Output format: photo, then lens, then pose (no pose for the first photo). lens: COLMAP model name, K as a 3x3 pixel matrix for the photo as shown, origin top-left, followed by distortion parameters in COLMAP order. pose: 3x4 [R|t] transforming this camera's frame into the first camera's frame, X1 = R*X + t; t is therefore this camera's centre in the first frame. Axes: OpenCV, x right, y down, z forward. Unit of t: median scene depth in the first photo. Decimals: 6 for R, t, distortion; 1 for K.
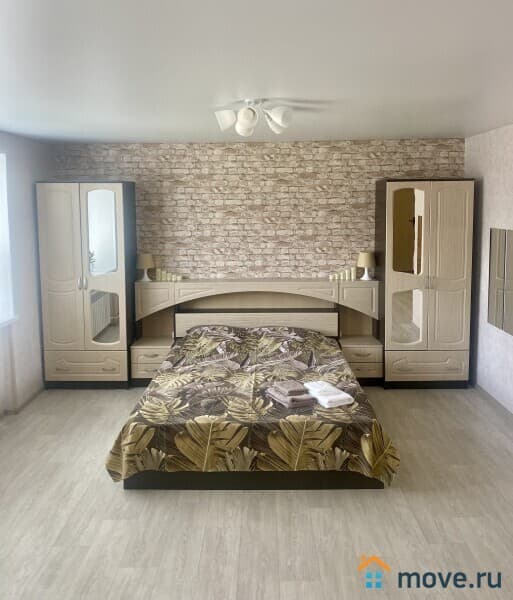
lens RADIAL K [[508.3, 0, 254.0], [0, 508.3, 252.3], [0, 0, 1]] dist [0.073275, -0.135509]
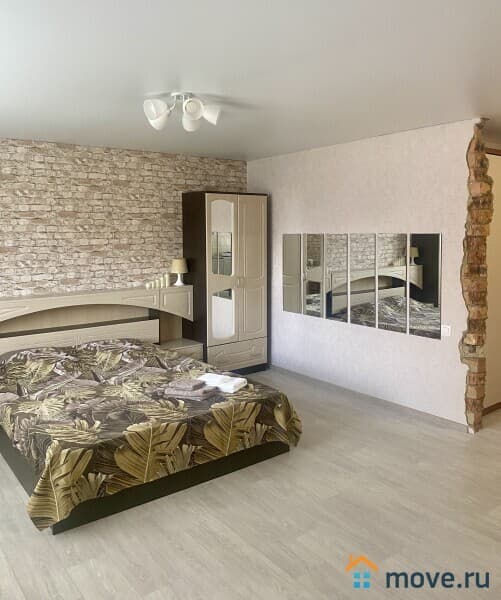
lens RADIAL K [[505.1, 0, 251.3], [0, 505.1, 255.6], [0, 0, 1]] dist [-0.011400, -0.014961]
pose [[0.779201, -0.022137, 0.626384, -0.344723], [0.059368, 0.997490, -0.038600, 0.045411], [-0.623957, 0.067264, 0.778559, 0.103093]]
